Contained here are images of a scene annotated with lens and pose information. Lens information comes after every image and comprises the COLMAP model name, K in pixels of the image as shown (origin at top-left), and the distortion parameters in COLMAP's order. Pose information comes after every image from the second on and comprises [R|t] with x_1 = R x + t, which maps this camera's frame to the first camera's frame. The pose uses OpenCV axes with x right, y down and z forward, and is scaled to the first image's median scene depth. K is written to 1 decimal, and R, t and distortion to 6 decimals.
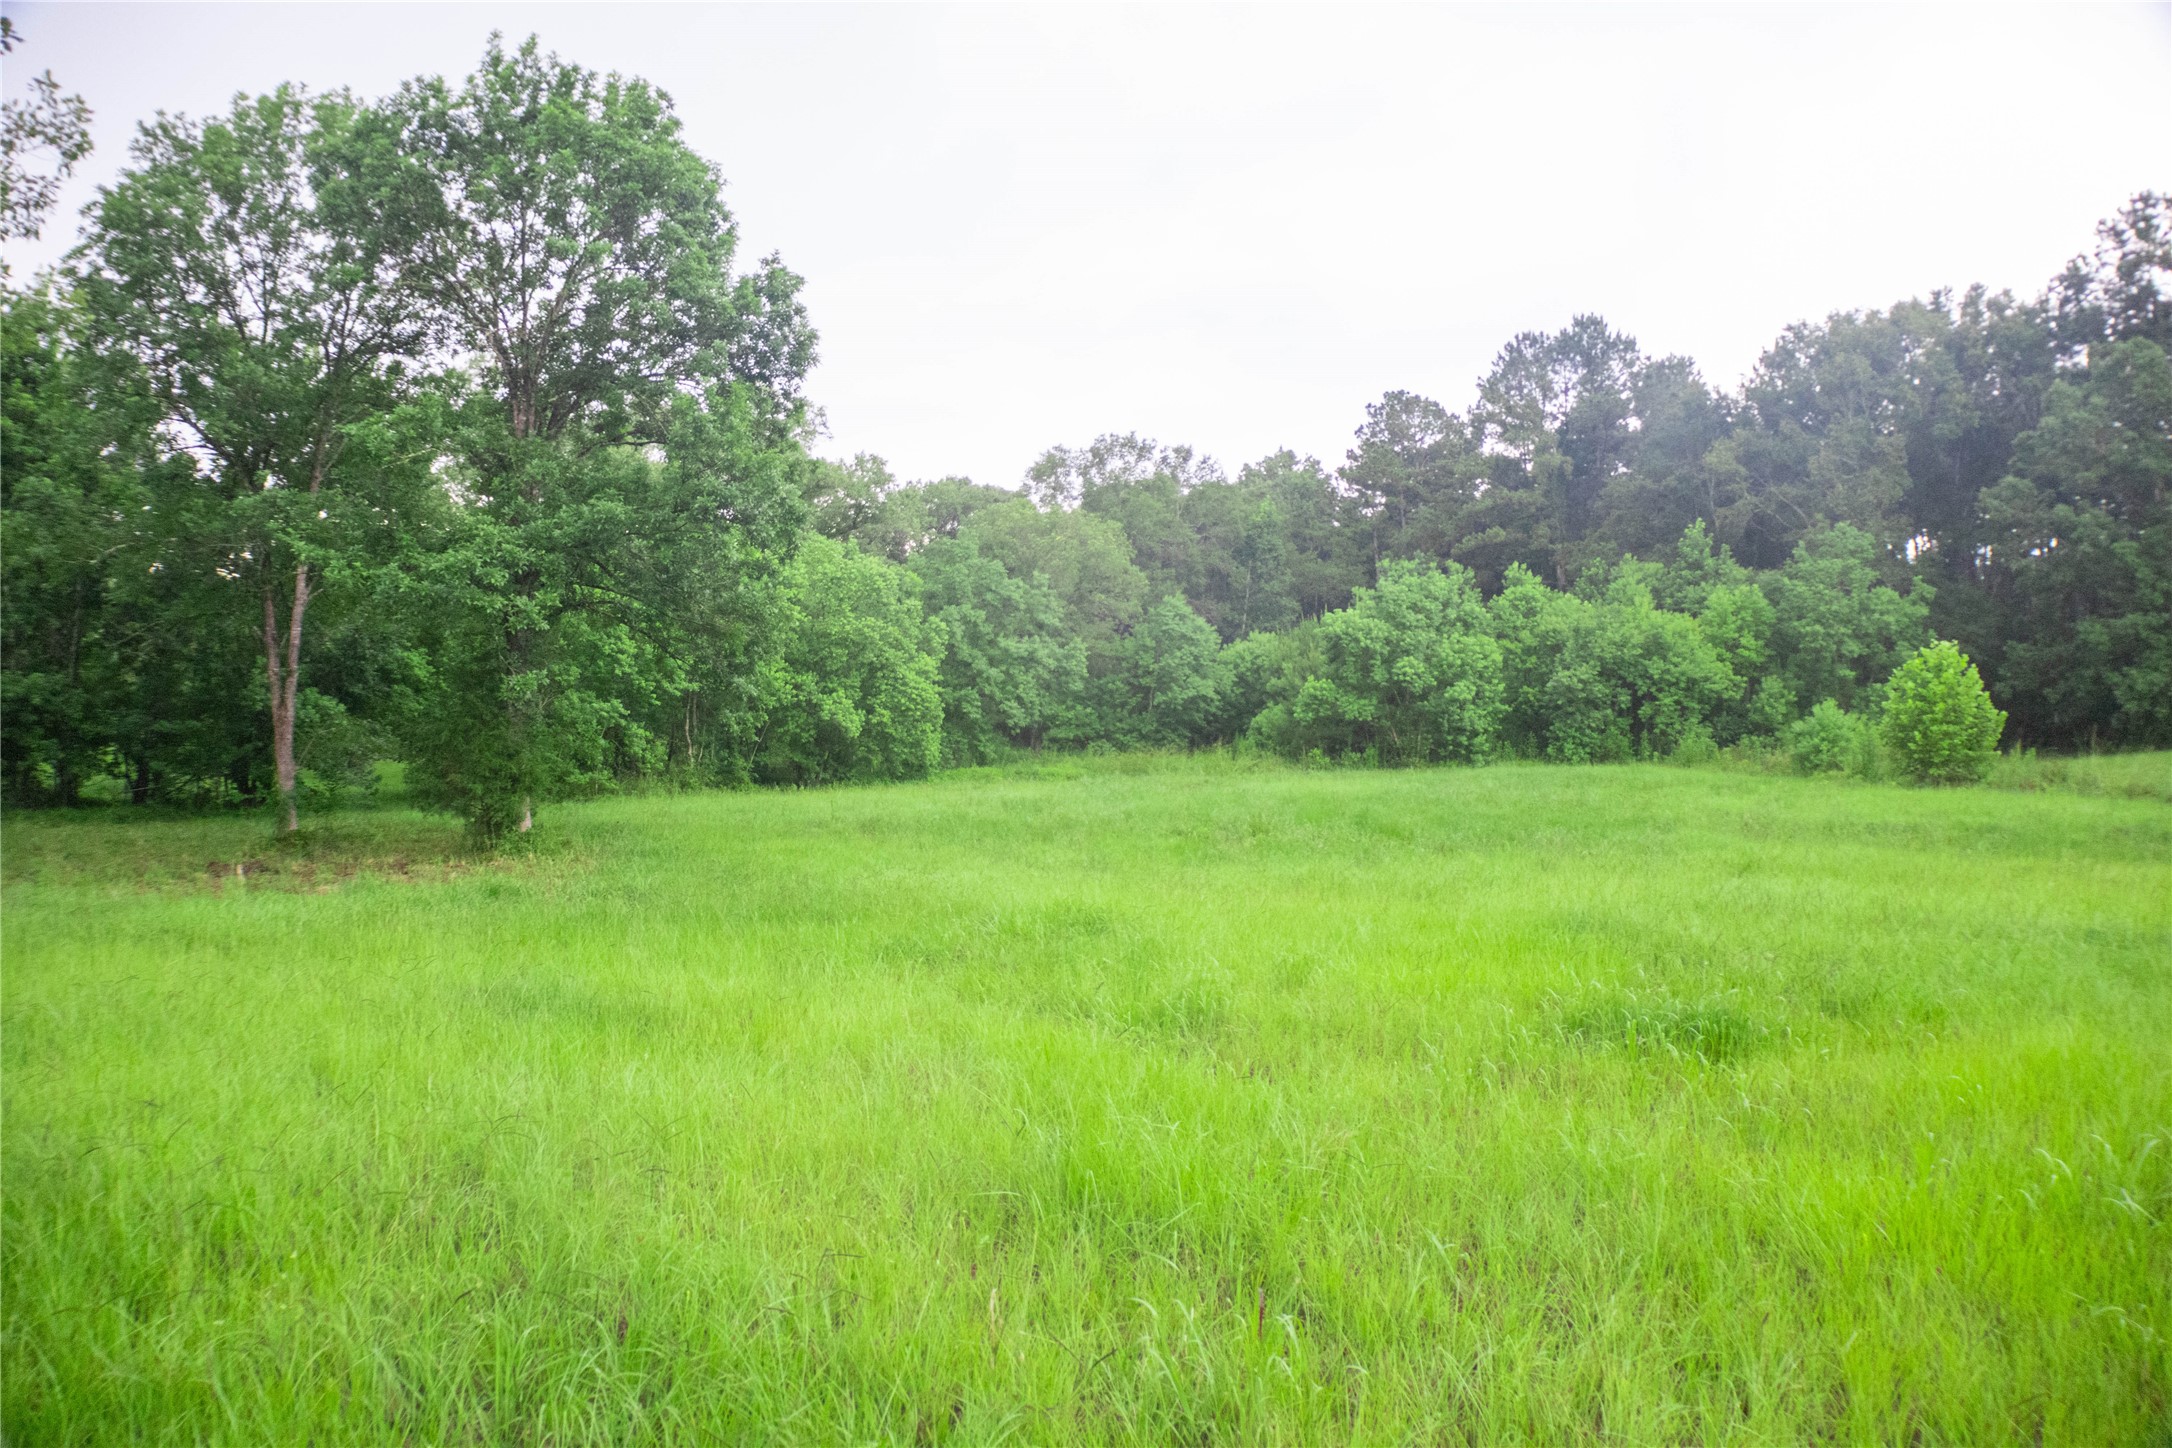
lens RADIAL K [[1348.7, 0, 1018.5], [0, 1348.7, 705.9], [0, 0, 1]] dist [-0.144010, 0.024727]
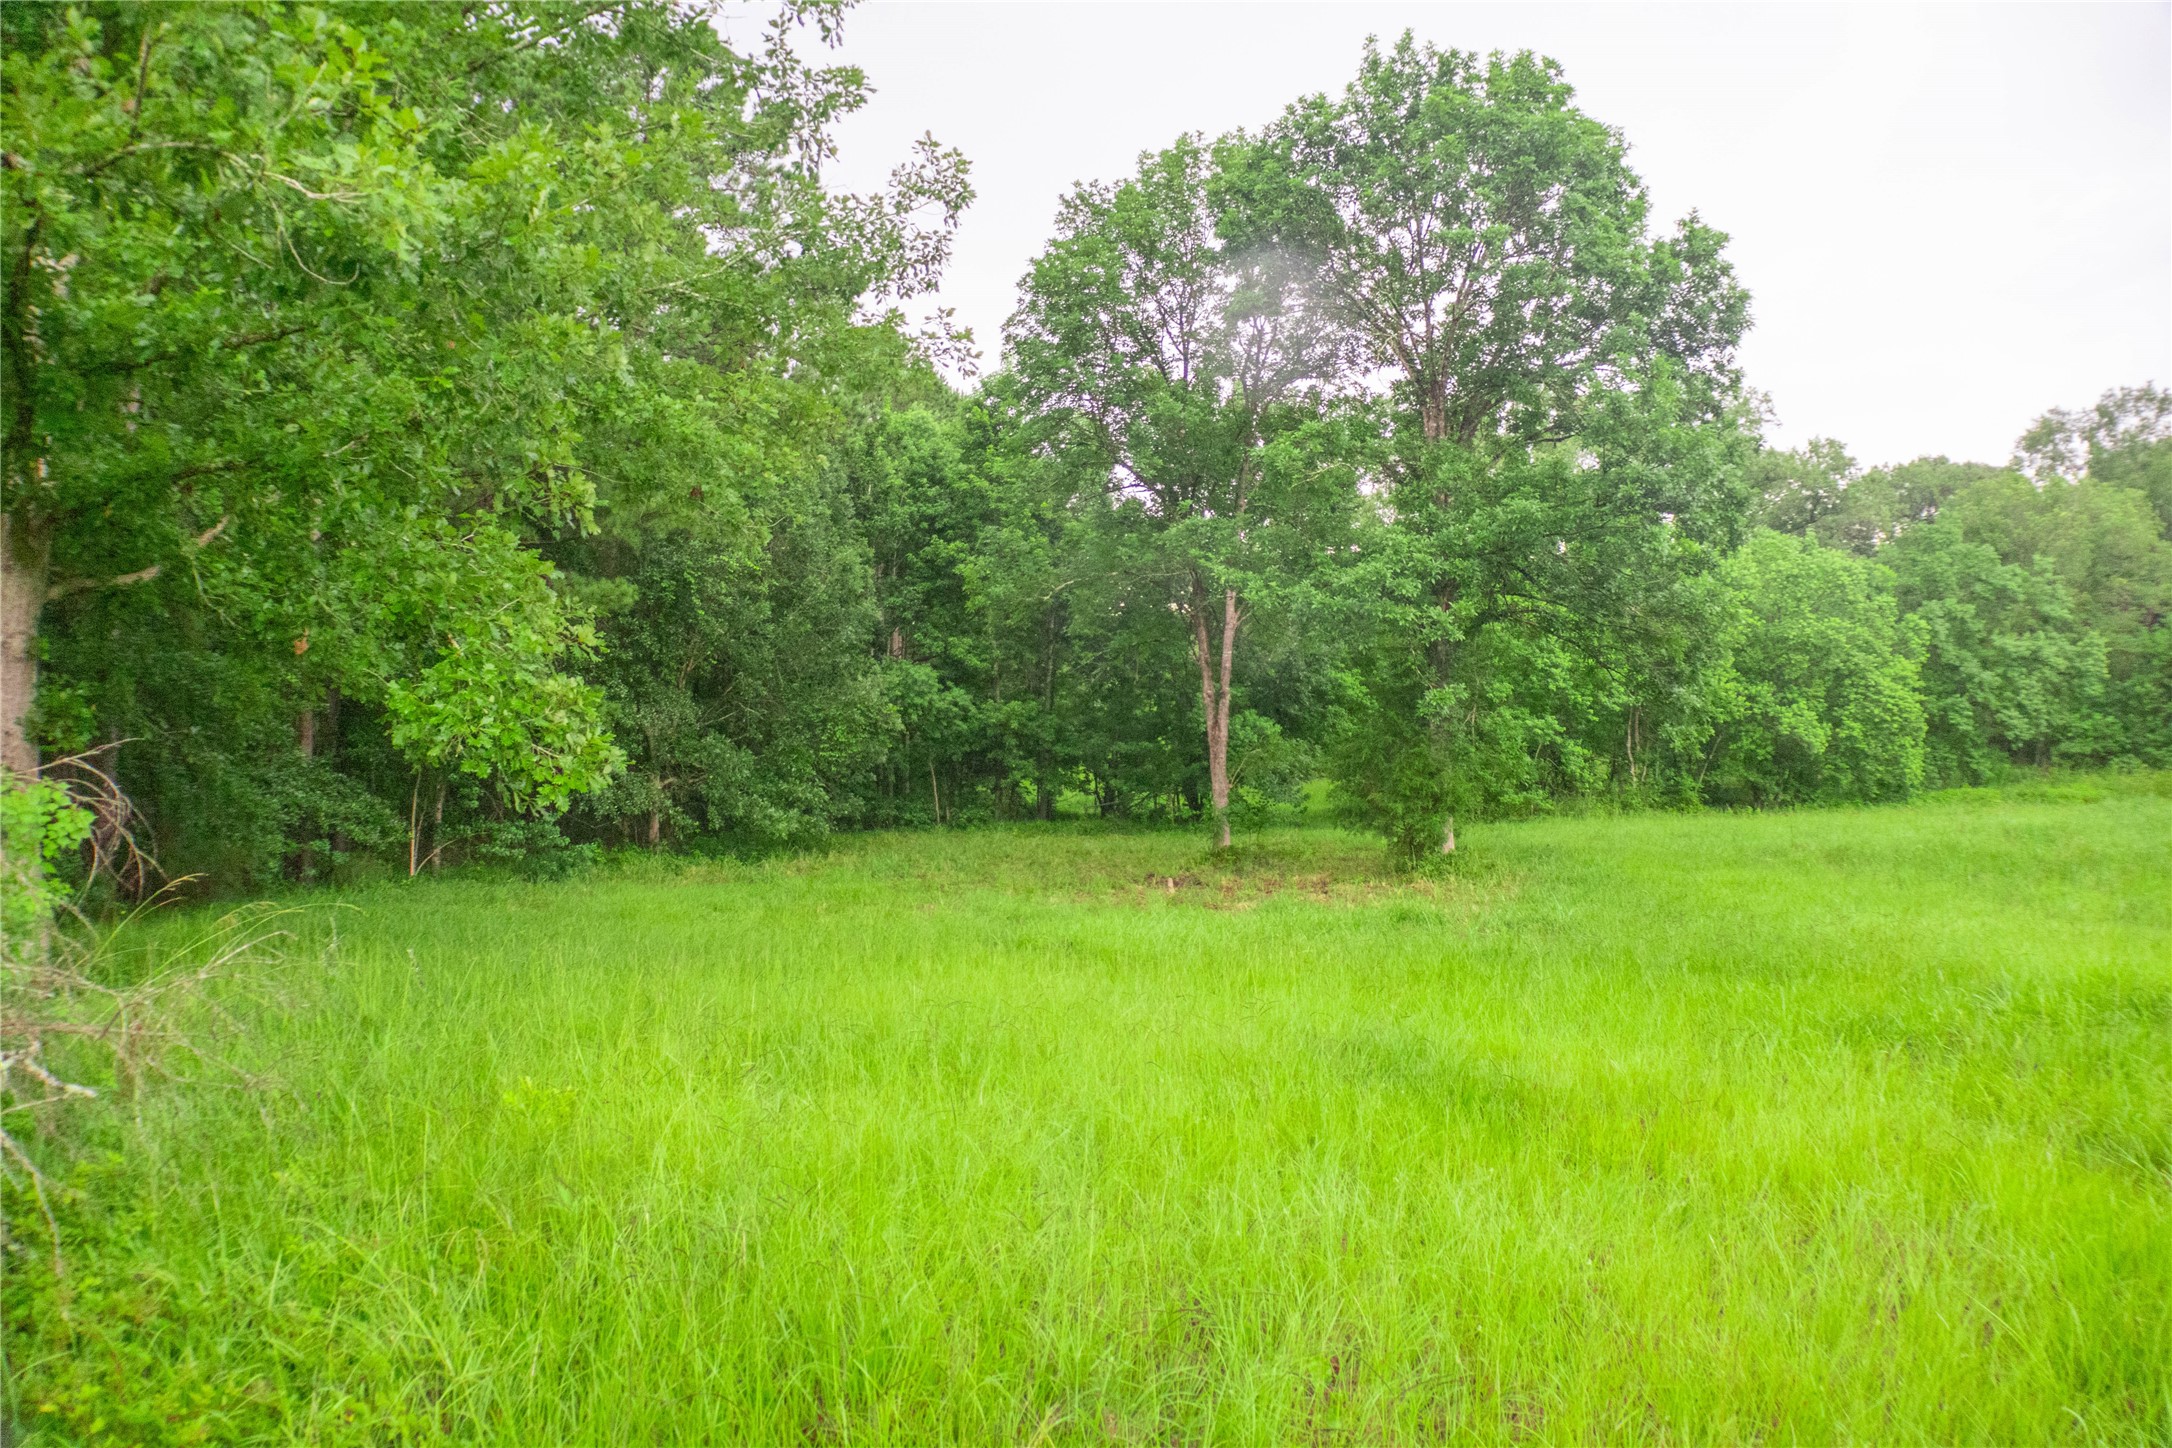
lens RADIAL K [[1348.7, 0, 1082.2], [0, 1348.7, 701.3], [0, 0, 1]] dist [-0.144010, 0.024727]
pose [[0.800891, -0.024310, -0.598317, -0.002236], [0.013335, 0.999652, -0.022766, 0.001563], [0.598662, 0.010254, 0.800936, 0.030020]]
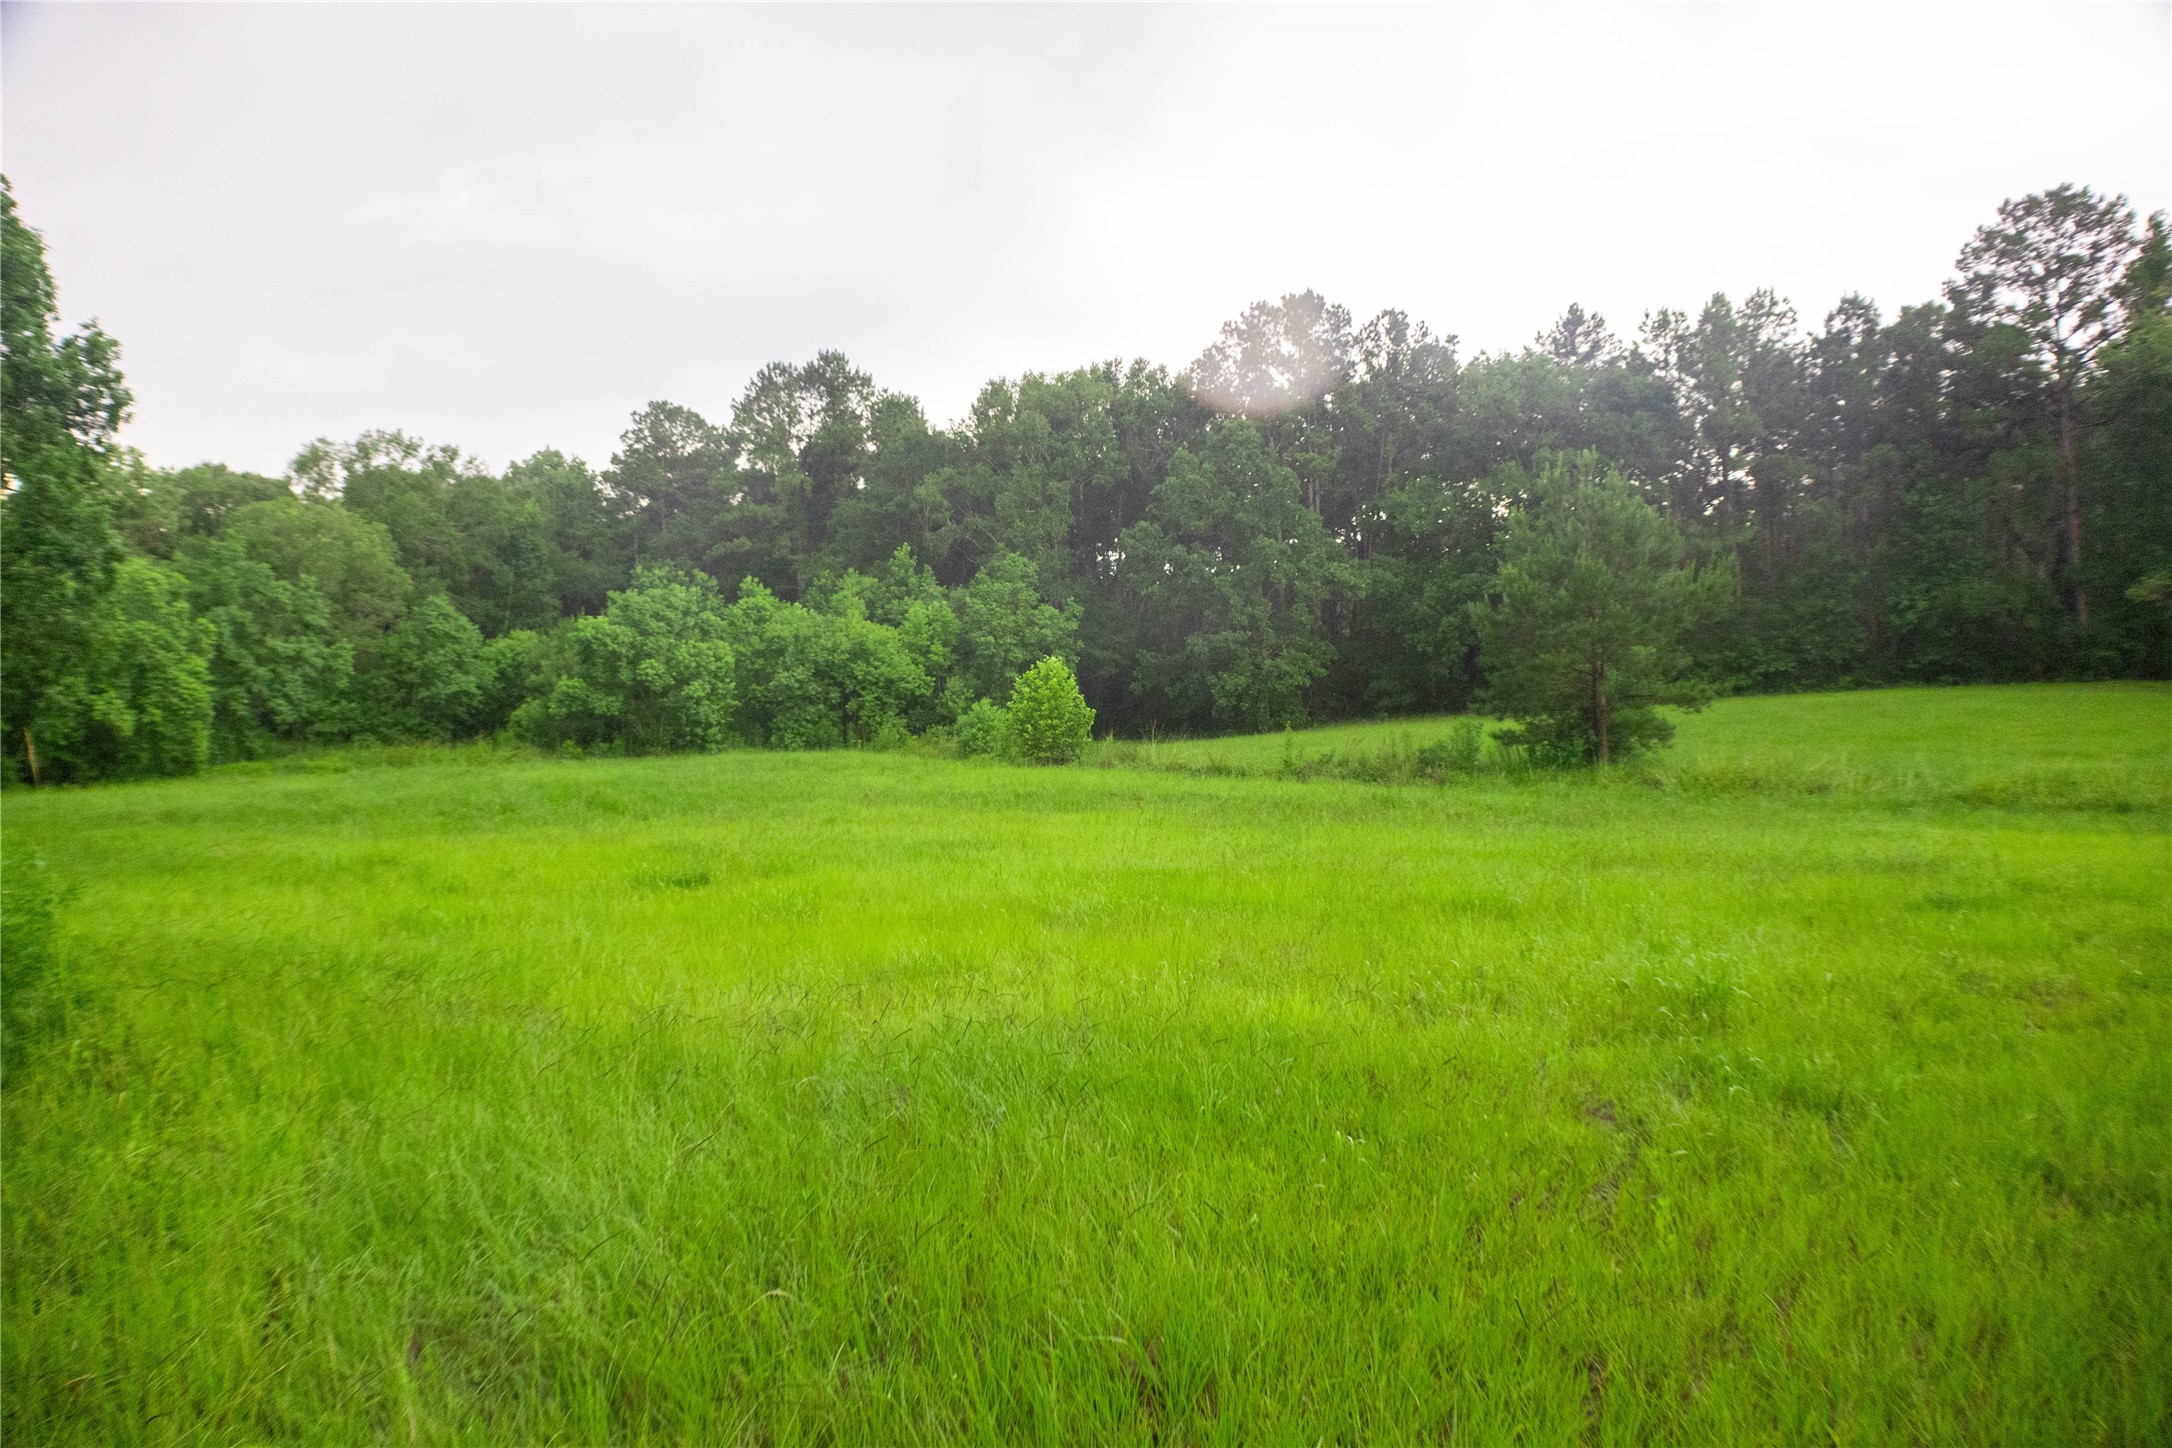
lens RADIAL K [[1348.7, 0, 1007.2], [0, 1348.7, 709.5], [0, 0, 1]] dist [-0.144010, 0.024727]
pose [[0.865903, -0.004454, 0.500191, -0.019994], [-0.002263, 0.999915, 0.012822, -0.010984], [-0.500206, -0.012234, 0.865820, -0.181540]]
